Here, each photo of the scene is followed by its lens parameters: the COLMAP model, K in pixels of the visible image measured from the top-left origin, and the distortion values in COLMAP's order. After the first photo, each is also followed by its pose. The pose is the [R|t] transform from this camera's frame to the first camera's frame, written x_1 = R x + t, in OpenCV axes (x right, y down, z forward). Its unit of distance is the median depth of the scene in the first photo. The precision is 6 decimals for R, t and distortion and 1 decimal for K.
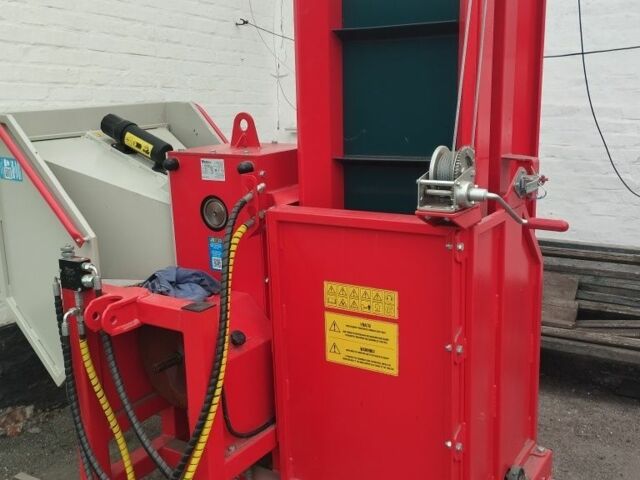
lens RADIAL K [[711.7, 0, 321.0], [0, 711.7, 239.2], [0, 0, 1]] dist [0.073233, 0.000000]
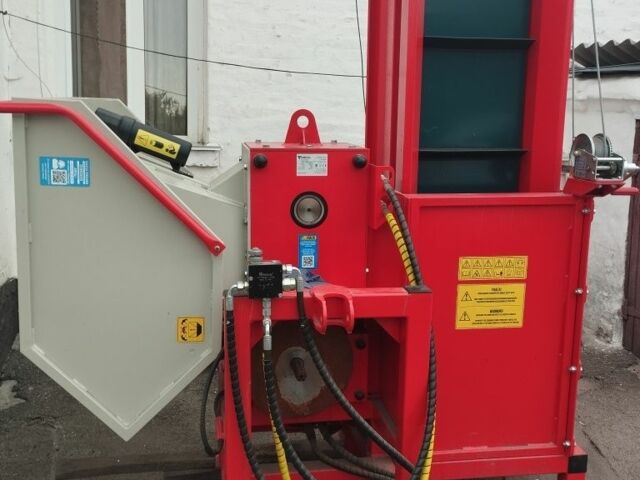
lens RADIAL K [[711.7, 0, 320.3], [0, 711.7, 239.4], [0, 0, 1]] dist [0.073233, 0.000000]
pose [[0.739603, -0.081889, 0.668043, -0.899890], [0.111372, 0.993778, -0.001485, 0.007942], [-0.663765, 0.075500, 0.744121, 0.301034]]
